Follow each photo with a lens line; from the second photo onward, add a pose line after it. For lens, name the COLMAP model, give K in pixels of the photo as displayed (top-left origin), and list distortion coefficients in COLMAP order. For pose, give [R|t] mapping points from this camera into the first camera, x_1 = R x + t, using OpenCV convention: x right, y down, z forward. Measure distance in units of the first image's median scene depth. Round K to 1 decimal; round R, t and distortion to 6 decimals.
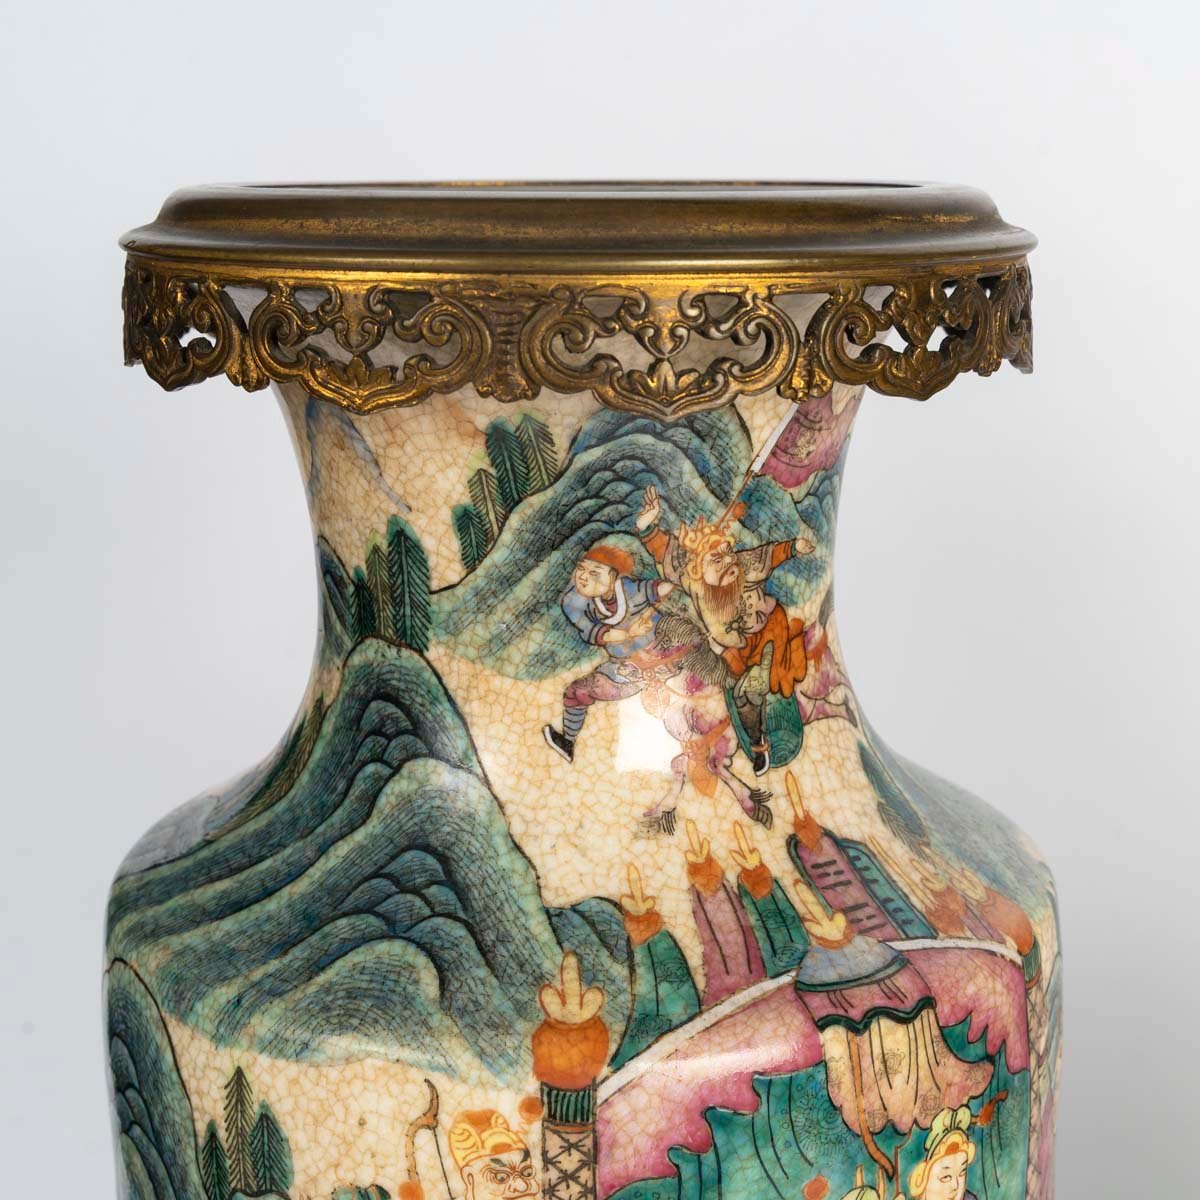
lens RADIAL K [[2133.5, 0, 600.8], [0, 2133.5, 619.2], [0, 0, 1]] dist [0.018332, -0.024875]
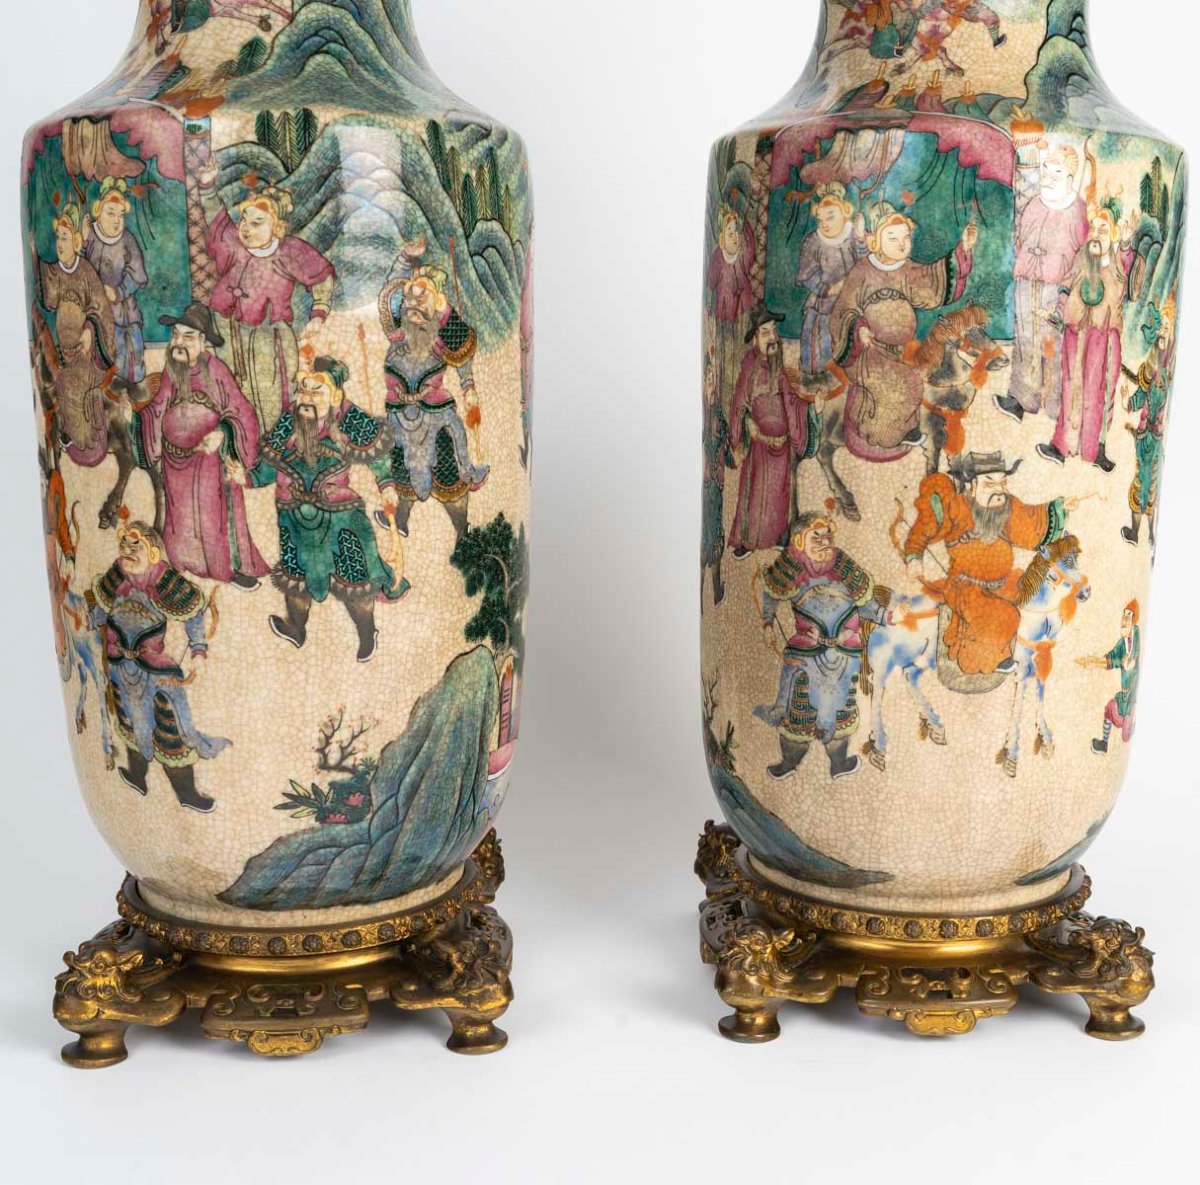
lens RADIAL K [[1812.9, 0, 650.5], [0, 1812.9, 593.8], [0, 0, 1]] dist [-0.015639, -0.021518]
pose [[0.405788, 0.157194, -0.900348, 1.915592], [-0.223551, 0.972248, 0.068992, 0.376111], [0.886206, 0.173277, 0.429667, 0.789169]]
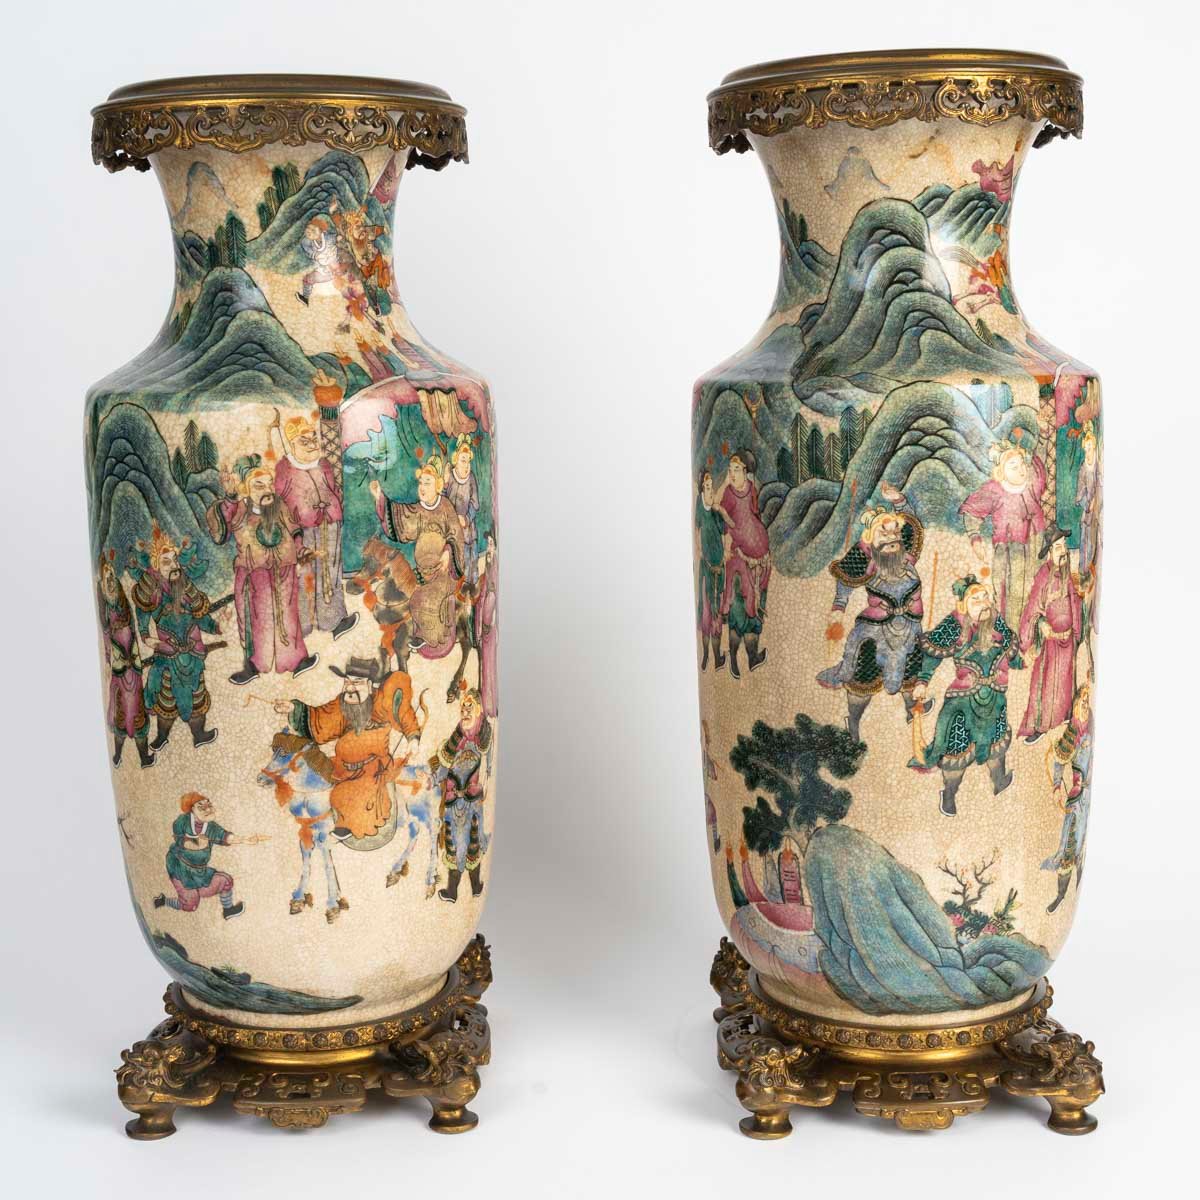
lens RADIAL K [[2053.1, 0, 556.5], [0, 2053.1, 647.9], [0, 0, 1]] dist [-0.026063, 0.134475]
pose [[0.951462, -0.062153, 0.301424, -0.496465], [0.080791, 0.995489, -0.049753, 0.621036], [-0.296971, 0.071690, 0.952191, -1.387561]]
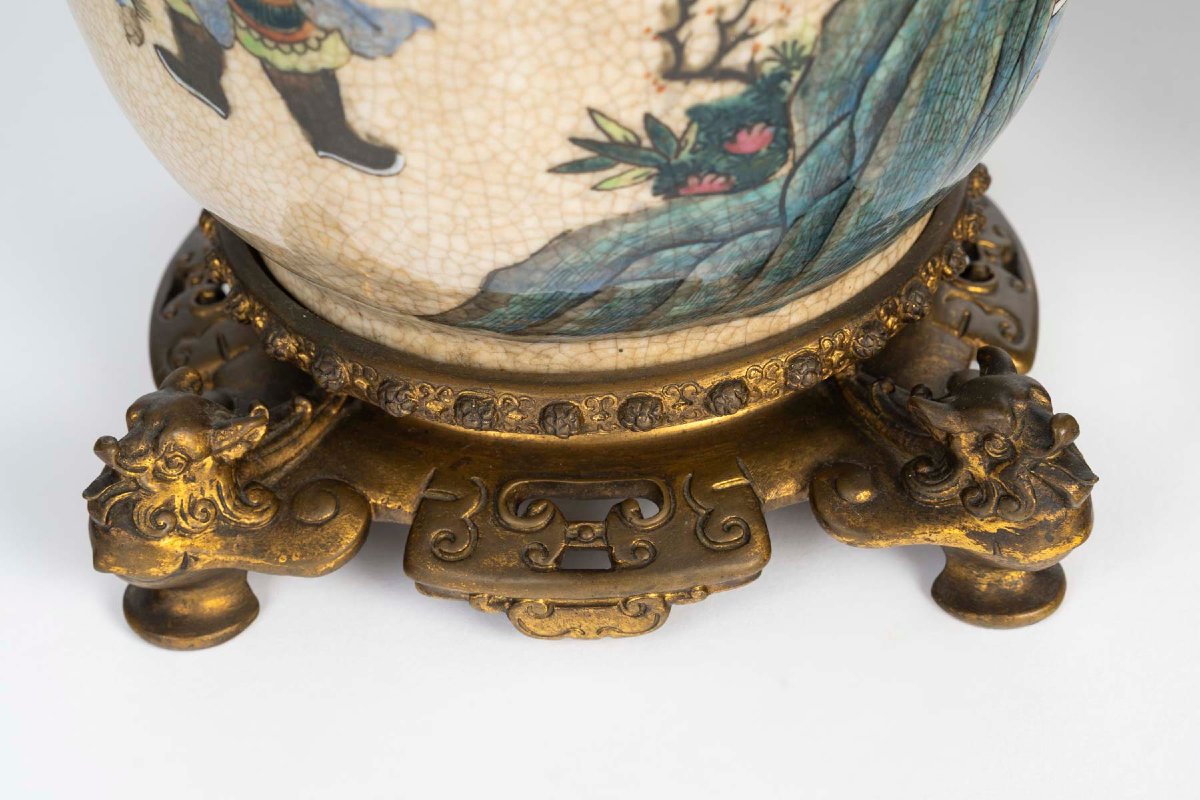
lens RADIAL K [[2062.2, 0, 567.0], [0, 2062.2, 401.8], [0, 0, 1]] dist [0.024365, 0.090675]
pose [[0.286968, 0.592611, -0.752636, 0.864757], [-0.171643, 0.804776, 0.568220, 0.405077], [0.942437, -0.033876, 0.332663, 0.998650]]
